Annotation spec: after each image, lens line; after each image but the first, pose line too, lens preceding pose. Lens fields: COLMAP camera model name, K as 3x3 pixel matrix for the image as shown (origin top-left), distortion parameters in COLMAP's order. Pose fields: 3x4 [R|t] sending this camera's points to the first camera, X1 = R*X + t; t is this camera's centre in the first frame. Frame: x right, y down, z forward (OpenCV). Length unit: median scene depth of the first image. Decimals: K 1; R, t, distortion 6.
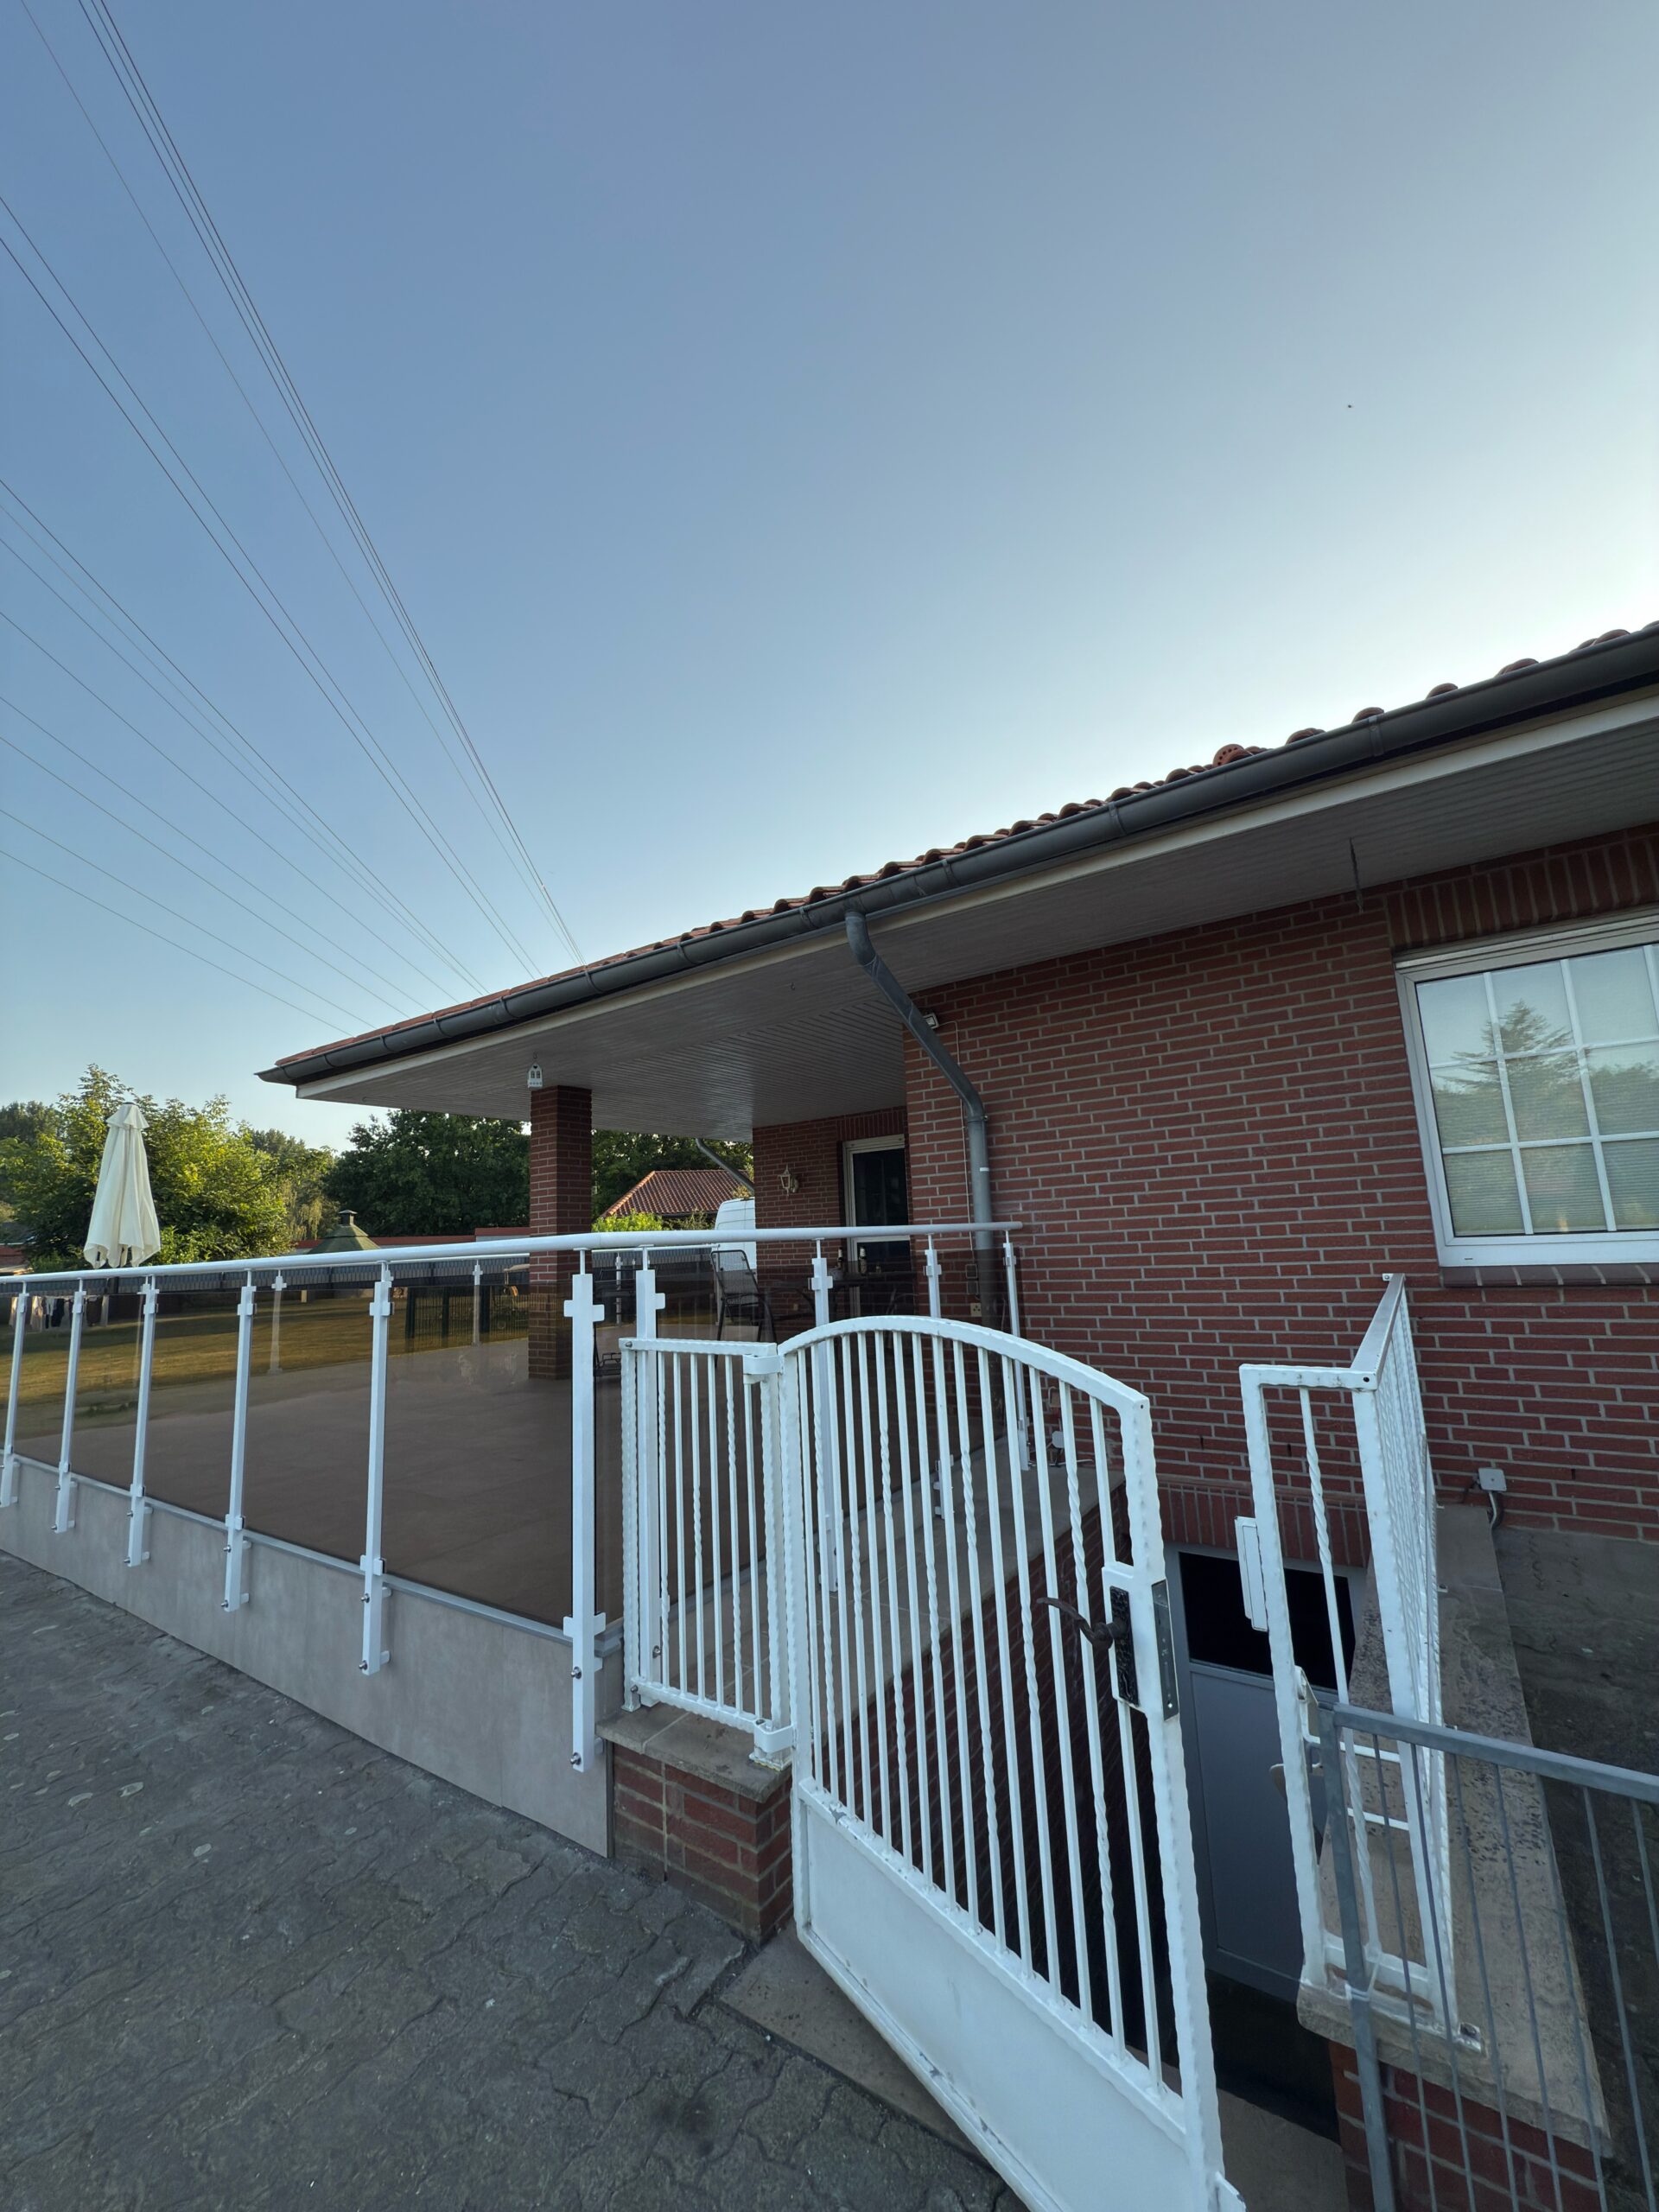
lens RADIAL K [[880.2, 0, 832.2], [0, 880.2, 1108.3], [0, 0, 1]] dist [-0.000405, -0.000040]
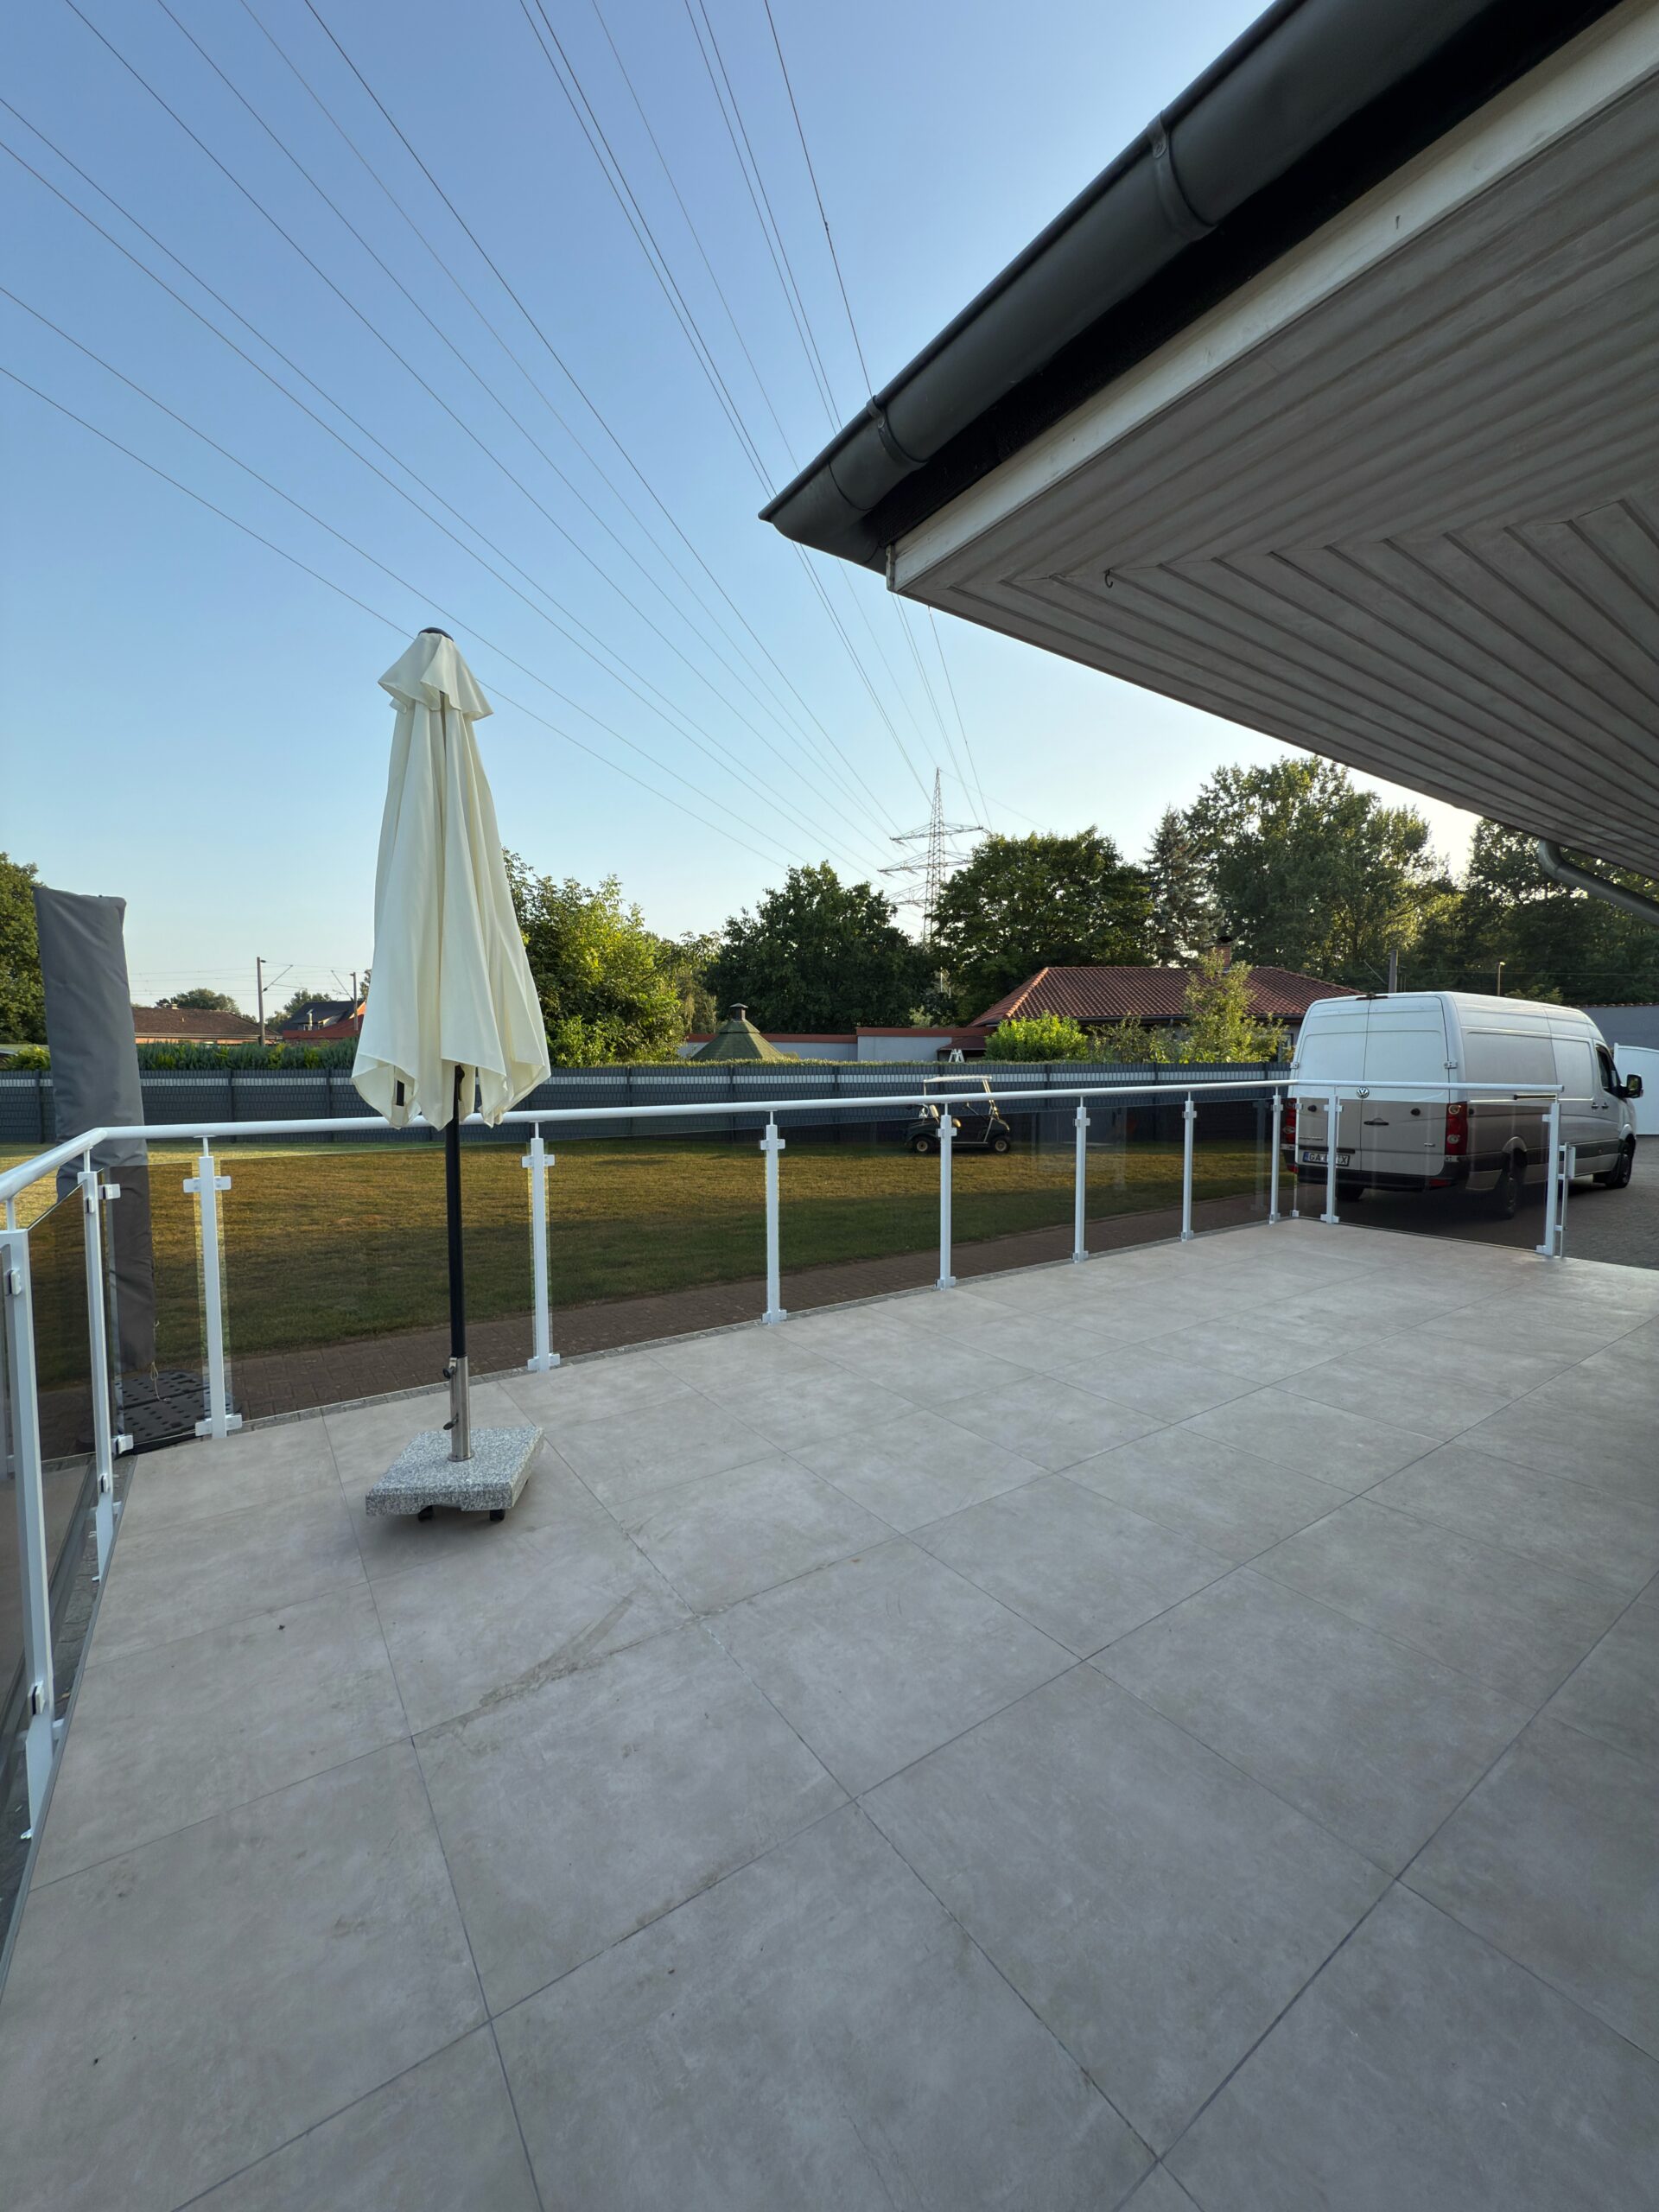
lens RADIAL K [[880.2, 0, 832.8], [0, 880.2, 1105.4], [0, 0, 1]] dist [-0.000405, -0.000040]
pose [[0.935003, 0.064397, -0.348743, -0.177119], [0.012703, 0.976663, 0.214402, 0.032250], [0.354411, -0.204897, 0.912365, 0.238194]]
